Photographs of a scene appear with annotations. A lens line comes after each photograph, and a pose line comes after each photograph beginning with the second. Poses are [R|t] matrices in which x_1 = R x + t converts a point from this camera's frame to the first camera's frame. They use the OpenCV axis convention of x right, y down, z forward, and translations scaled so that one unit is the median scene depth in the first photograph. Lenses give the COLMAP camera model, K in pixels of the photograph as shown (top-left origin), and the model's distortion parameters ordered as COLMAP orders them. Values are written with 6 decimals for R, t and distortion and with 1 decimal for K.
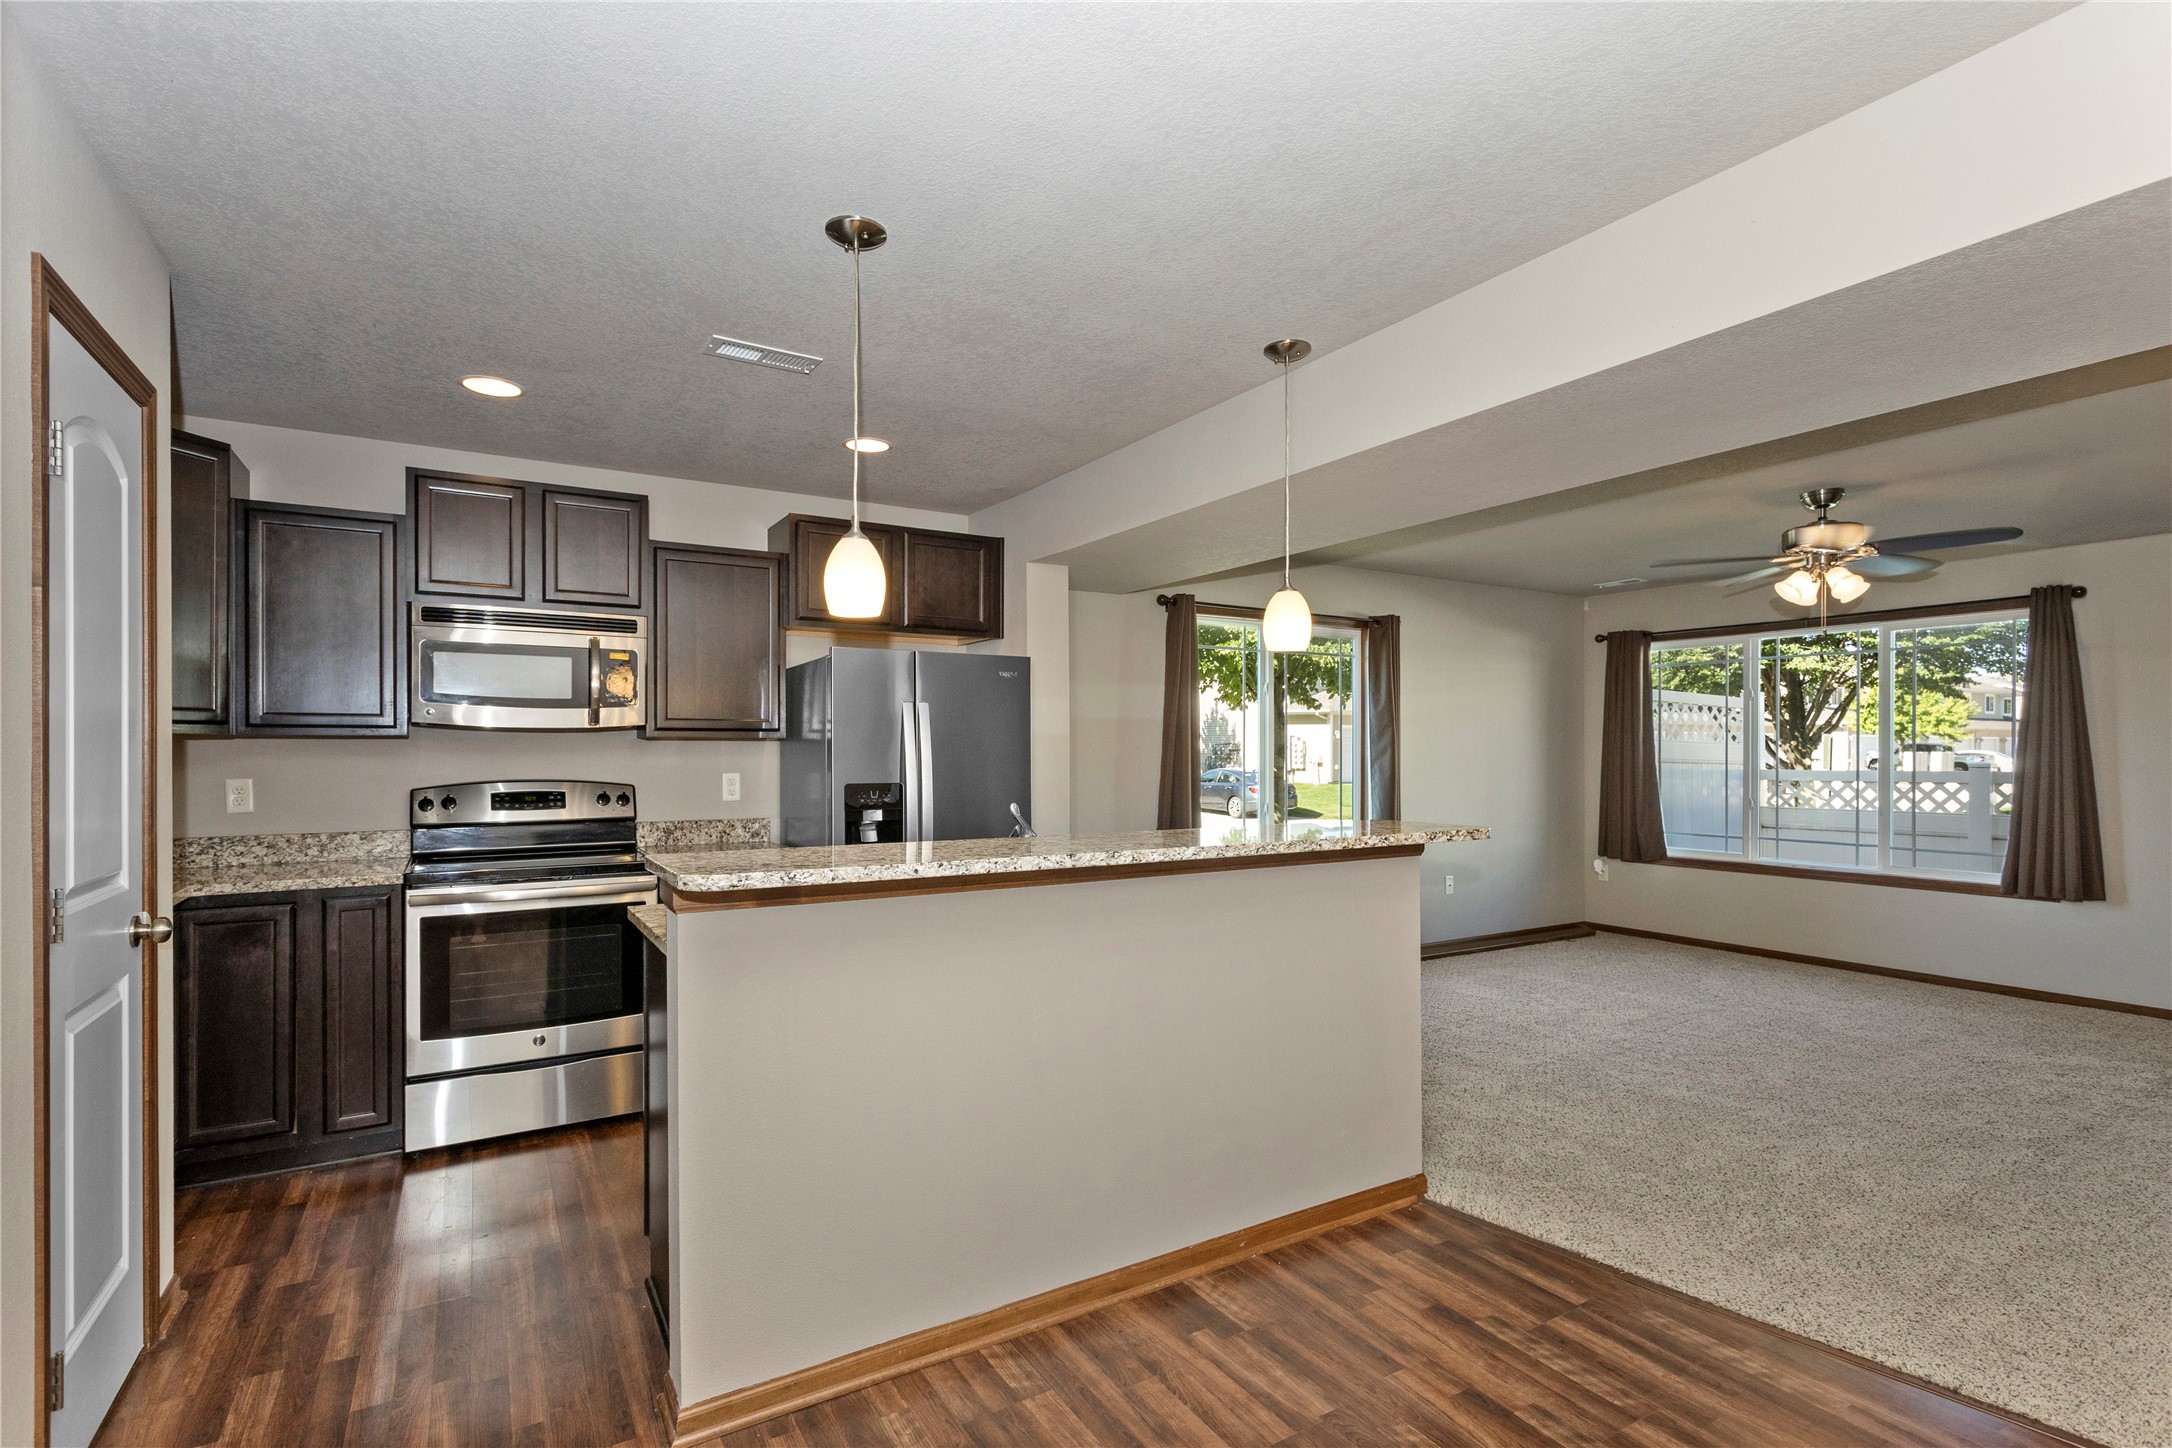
lens RADIAL K [[1033.0, 0, 1095.7], [0, 1033.0, 753.1], [0, 0, 1]] dist [0.000794, -0.000214]
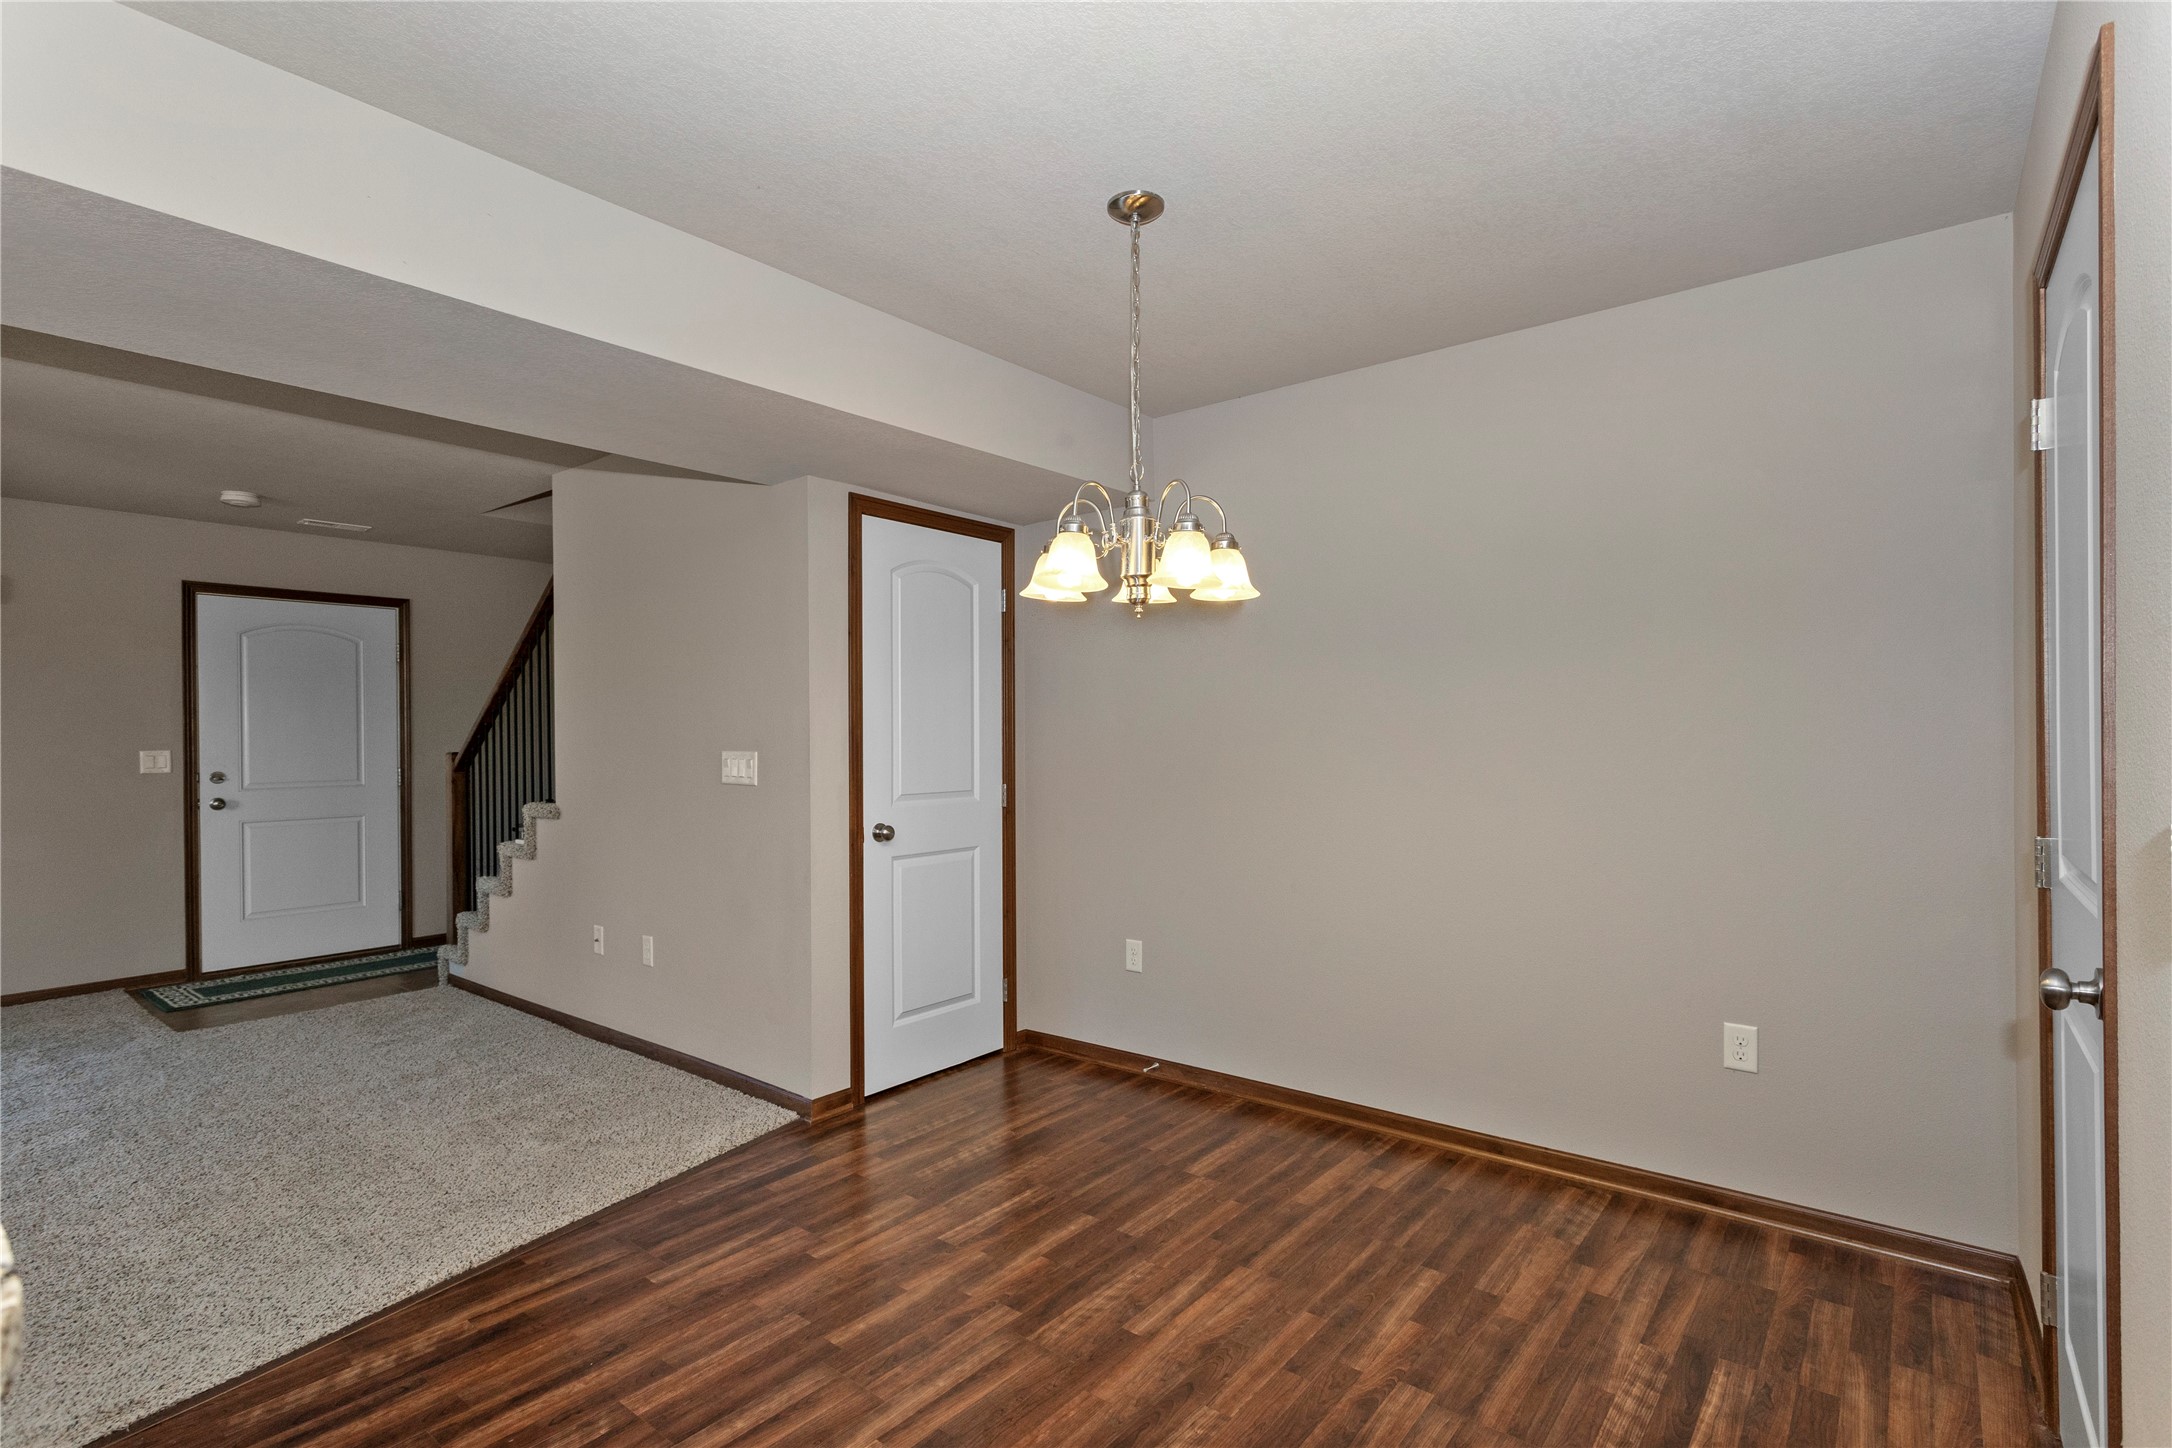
lens RADIAL K [[1033.0, 0, 1091.2], [0, 1033.0, 730.7], [0, 0, 1]] dist [-0.000090, -0.000006]
pose [[-0.341687, 0.004284, 0.939804, -0.242110], [0.008345, 0.999964, -0.001524, 0.006072], [-0.939777, 0.007322, -0.341711, 0.344686]]
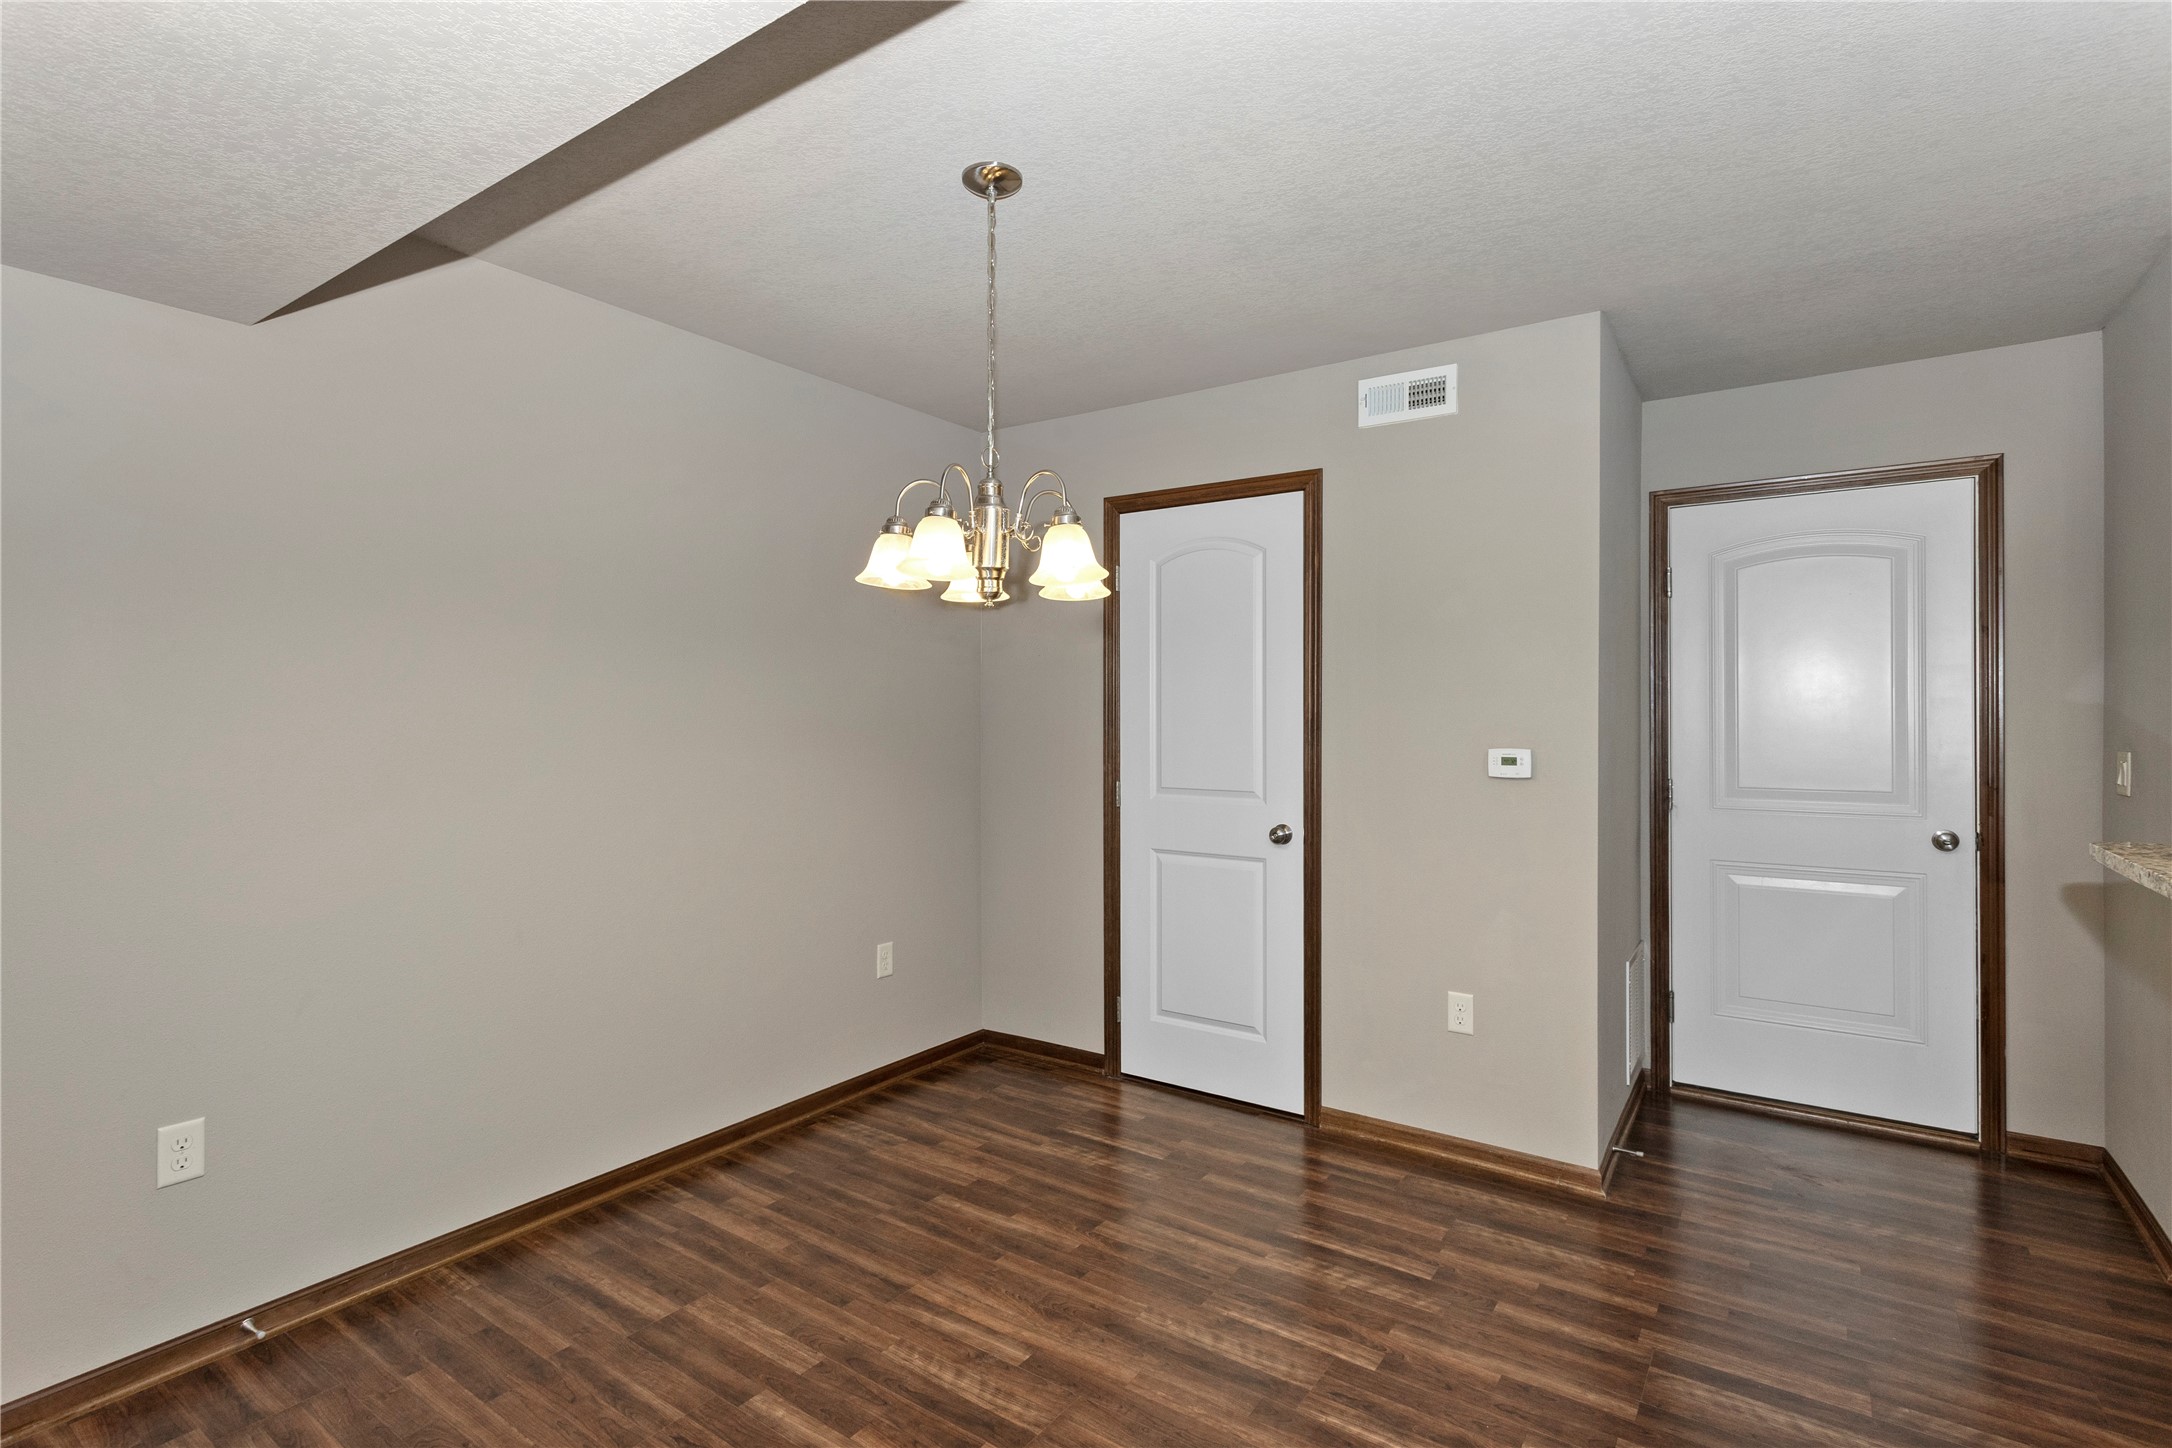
lens RADIAL K [[1030.3, 0, 1084.6], [0, 1030.3, 715.8], [0, 0, 1]] dist [0.002856, 0.000610]
pose [[-0.915450, -0.002698, -0.402422, 0.377273], [-0.002081, 0.999996, -0.001971, -0.001561], [0.402426, -0.000967, -0.915452, 0.601940]]
